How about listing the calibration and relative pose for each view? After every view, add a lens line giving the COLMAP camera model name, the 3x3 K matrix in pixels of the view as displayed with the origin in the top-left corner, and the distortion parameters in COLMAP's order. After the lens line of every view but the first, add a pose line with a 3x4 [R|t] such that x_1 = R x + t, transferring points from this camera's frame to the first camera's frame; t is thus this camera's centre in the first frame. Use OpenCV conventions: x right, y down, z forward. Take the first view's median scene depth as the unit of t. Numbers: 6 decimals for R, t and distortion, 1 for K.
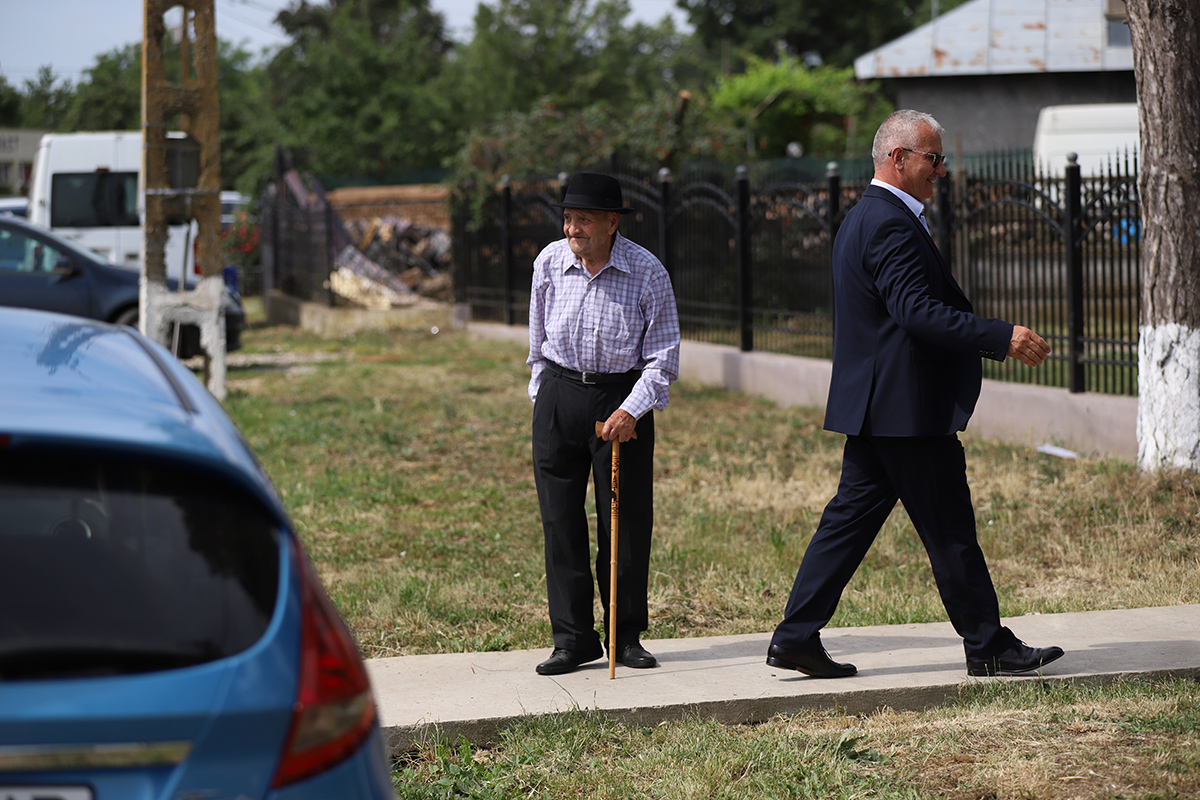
lens RADIAL K [[3604.6, 0, 600.3], [0, 3604.6, 398.6], [0, 0, 1]] dist [-0.081907, 0.000000]
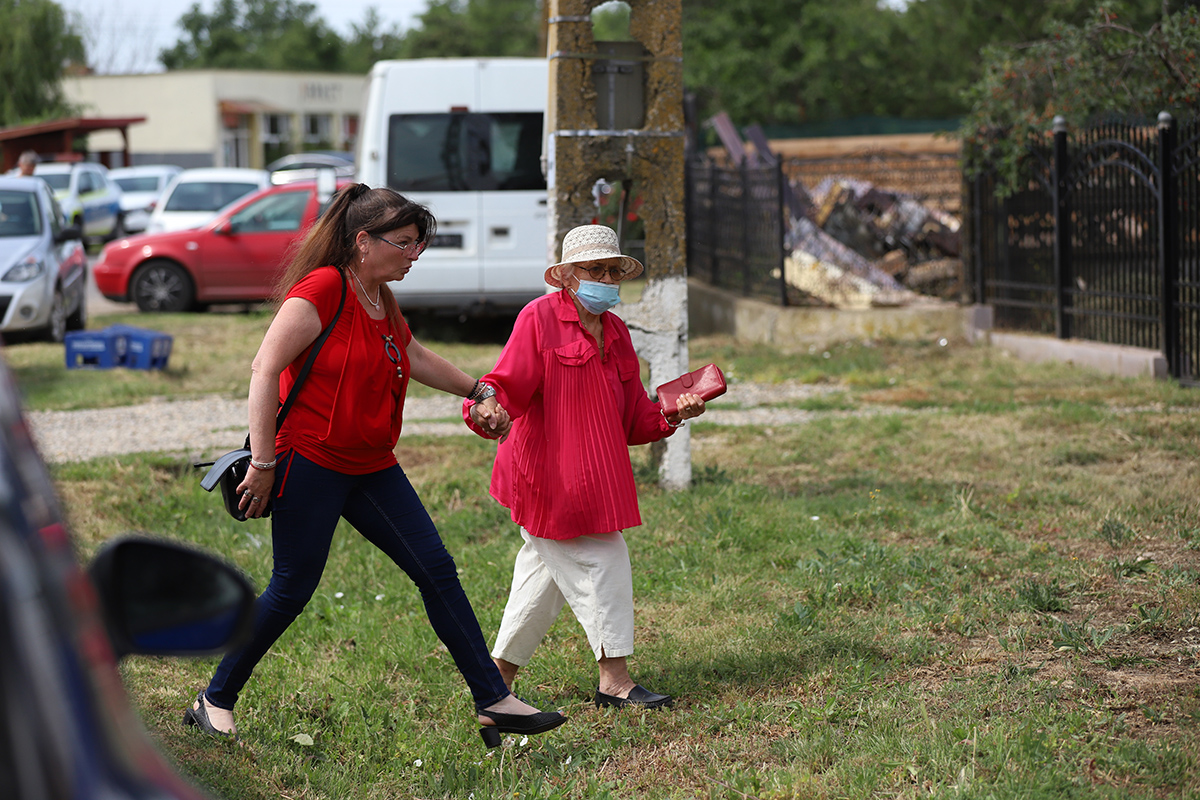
lens RADIAL K [[3656.3, 0, 600.1], [0, 3656.3, 400.1], [0, 0, 1]] dist [0.038214, 0.000000]
pose [[0.995971, 0.006330, -0.089457, -0.044077], [-0.005409, 0.999930, 0.010529, -0.013660], [0.089518, -0.010003, 0.995935, 0.274168]]
